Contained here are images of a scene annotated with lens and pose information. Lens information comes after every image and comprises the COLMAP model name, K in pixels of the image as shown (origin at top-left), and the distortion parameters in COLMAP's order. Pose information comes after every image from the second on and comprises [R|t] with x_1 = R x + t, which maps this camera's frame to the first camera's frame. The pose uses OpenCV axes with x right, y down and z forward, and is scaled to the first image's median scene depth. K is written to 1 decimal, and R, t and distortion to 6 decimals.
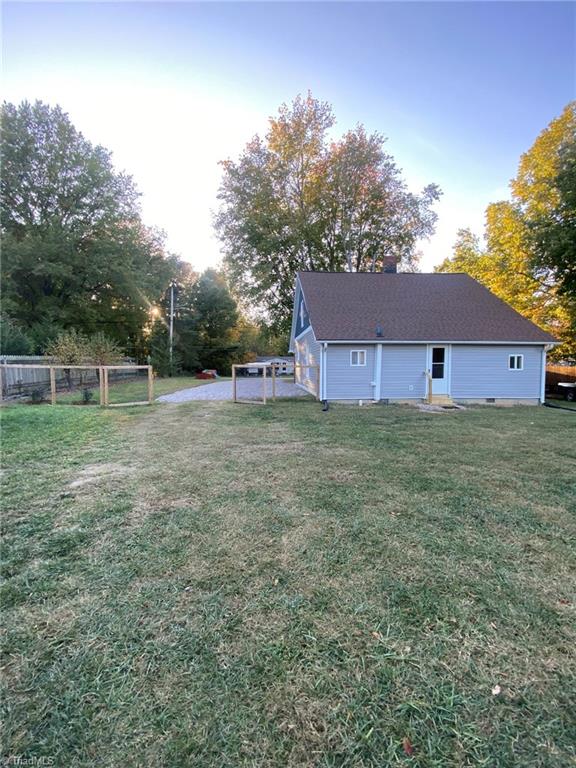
lens RADIAL K [[309.6, 0, 288.1], [0, 309.6, 392.2], [0, 0, 1]] dist [-0.001274, -0.000080]
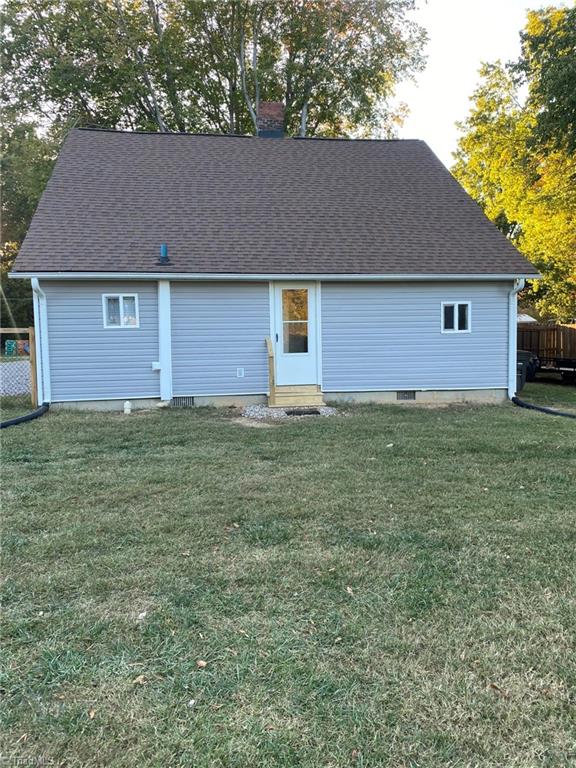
lens RADIAL K [[580.8, 0, 287.8], [0, 580.8, 379.9], [0, 0, 1]] dist [0.051120, -0.008793]
pose [[0.995290, -0.020540, 0.094737, 0.385003], [0.020042, 0.999780, 0.006210, -0.007388], [-0.094844, -0.004282, 0.995483, 0.099749]]
